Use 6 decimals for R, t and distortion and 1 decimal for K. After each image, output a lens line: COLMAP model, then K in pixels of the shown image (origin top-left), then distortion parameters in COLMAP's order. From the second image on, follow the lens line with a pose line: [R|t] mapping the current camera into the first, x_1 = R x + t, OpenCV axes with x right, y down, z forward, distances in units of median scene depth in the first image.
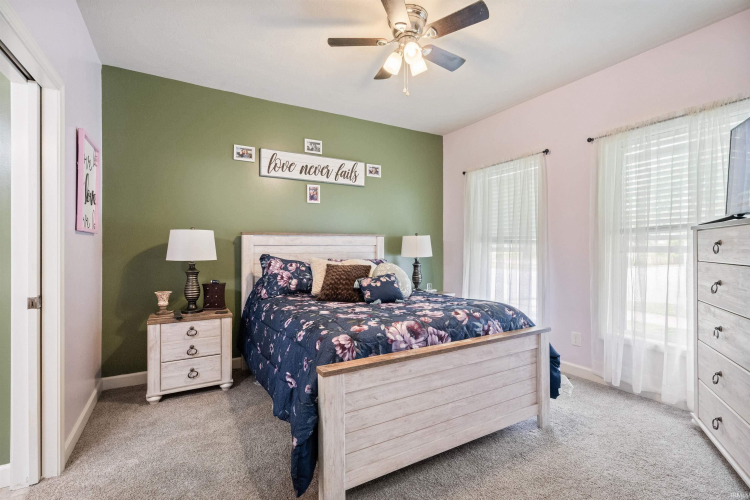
lens RADIAL K [[344.4, 0, 375.0], [0, 344.4, 250.0], [0, 0, 1]] dist [-0.000909, 0.000132]
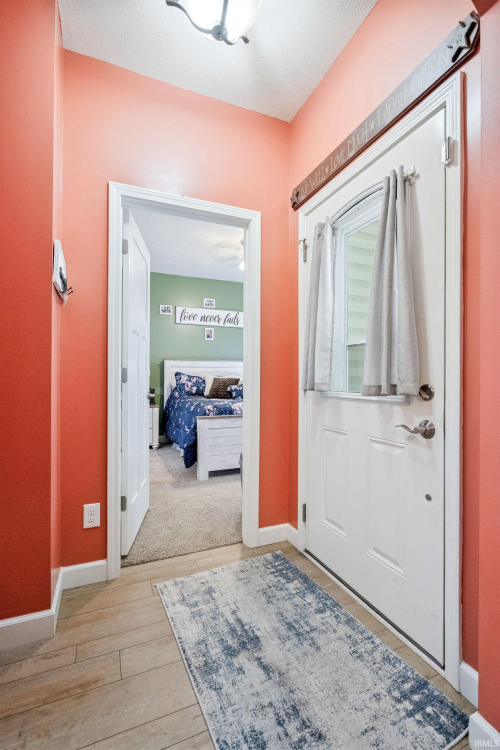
lens RADIAL K [[344.4, 0, 250.0], [0, 344.4, 375.0], [0, 0, 1]] dist [-0.000909, 0.000132]
pose [[0.992604, -0.000515, -0.121400, 0.222522], [-0.000793, 0.999942, -0.010731, 0.043087], [0.121399, 0.010748, 0.992546, -0.591758]]
